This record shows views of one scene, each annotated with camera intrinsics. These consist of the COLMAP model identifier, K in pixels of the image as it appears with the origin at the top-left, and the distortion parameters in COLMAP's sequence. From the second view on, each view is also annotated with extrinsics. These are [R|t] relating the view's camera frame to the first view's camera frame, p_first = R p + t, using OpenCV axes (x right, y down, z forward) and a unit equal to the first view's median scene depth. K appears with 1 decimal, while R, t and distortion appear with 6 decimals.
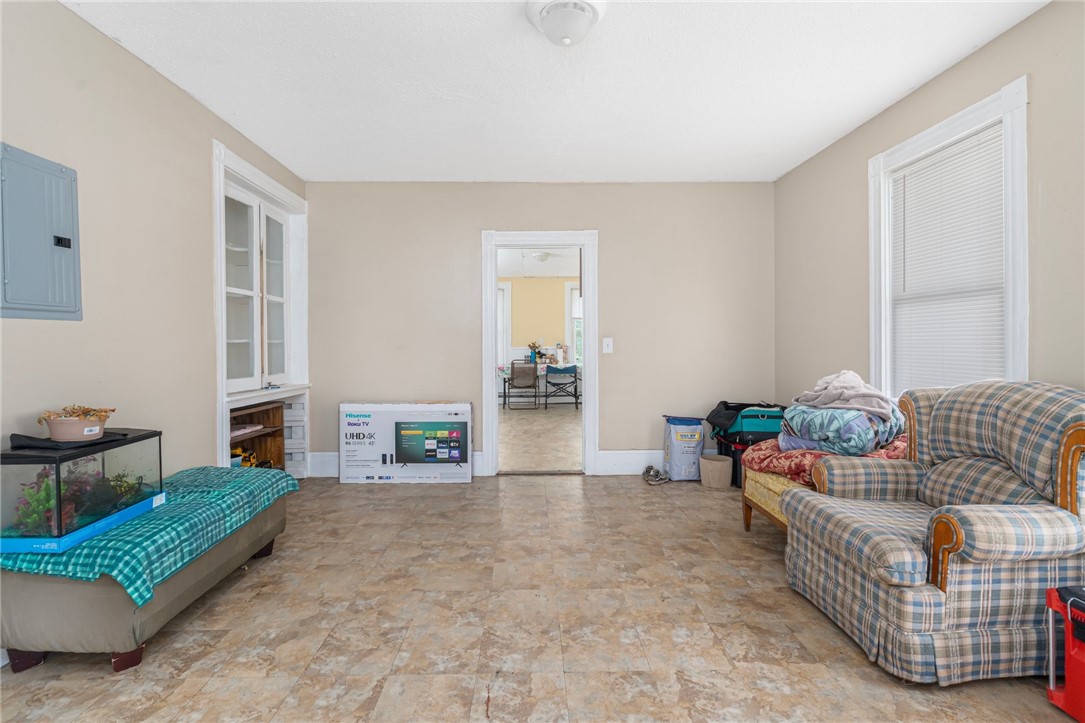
lens RADIAL K [[519.8, 0, 543.0], [0, 519.8, 349.3], [0, 0, 1]] dist [-0.001536, -0.000400]
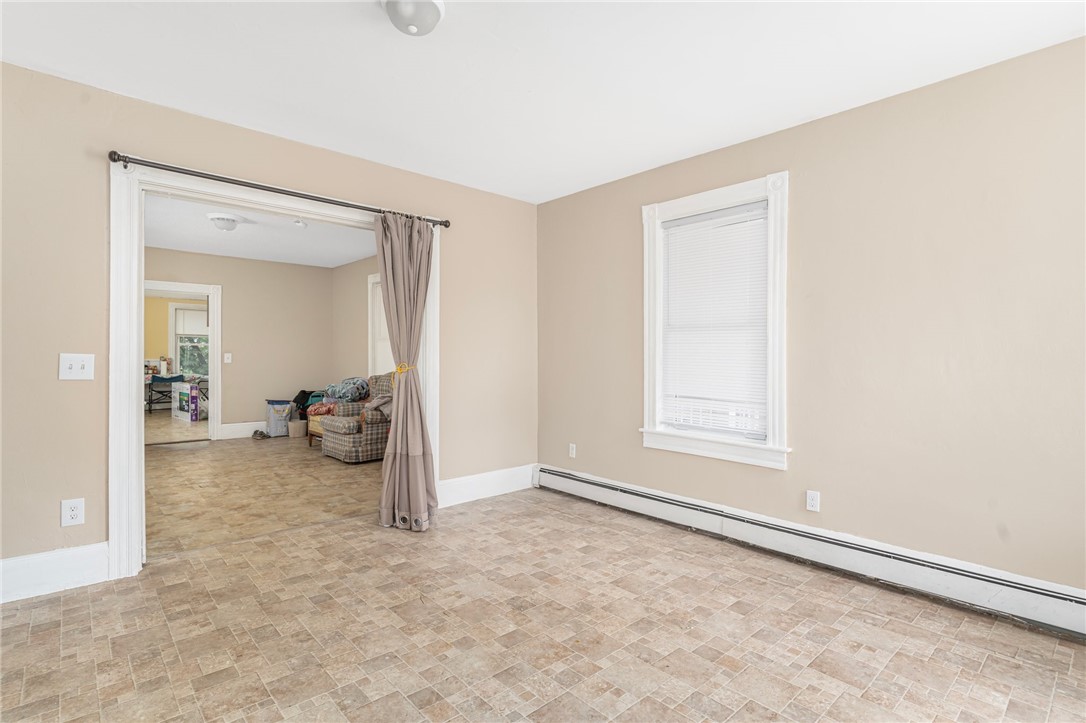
lens RADIAL K [[550.5, 0, 543.0], [0, 550.5, 361.5], [0, 0, 1]] dist [-0.001867, -0.000231]
pose [[0.762338, 0.007831, 0.647131, -0.411719], [-0.003187, 0.999960, -0.008347, 0.025864], [-0.647171, 0.004301, 0.762333, -1.620920]]
